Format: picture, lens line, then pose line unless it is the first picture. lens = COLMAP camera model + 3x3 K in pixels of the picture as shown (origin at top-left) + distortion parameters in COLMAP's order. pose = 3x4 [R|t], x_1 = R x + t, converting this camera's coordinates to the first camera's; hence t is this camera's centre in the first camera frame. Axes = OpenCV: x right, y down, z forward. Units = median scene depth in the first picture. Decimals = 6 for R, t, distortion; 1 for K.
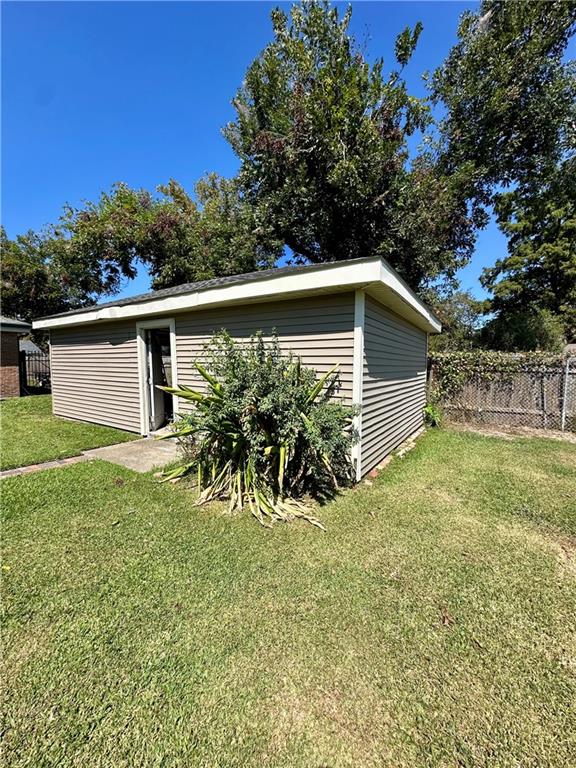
lens RADIAL K [[307.0, 0, 286.8], [0, 307.0, 384.1], [0, 0, 1]] dist [-0.005660, 0.000760]
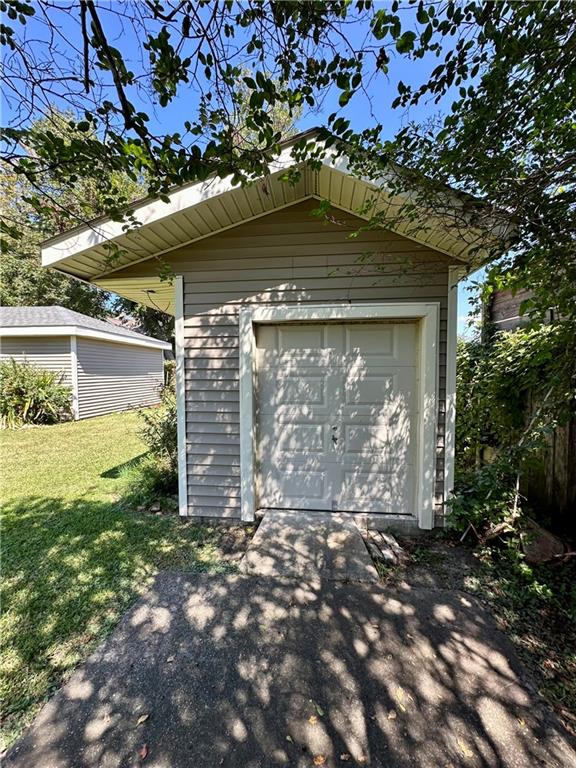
lens RADIAL K [[307.0, 0, 286.8], [0, 307.0, 384.1], [0, 0, 1]] dist [-0.005660, 0.000760]
pose [[0.883756, -0.032463, 0.466820, 0.359507], [0.042114, 0.999060, -0.010252, 0.092305], [-0.466048, 0.028720, 0.884293, -1.109059]]
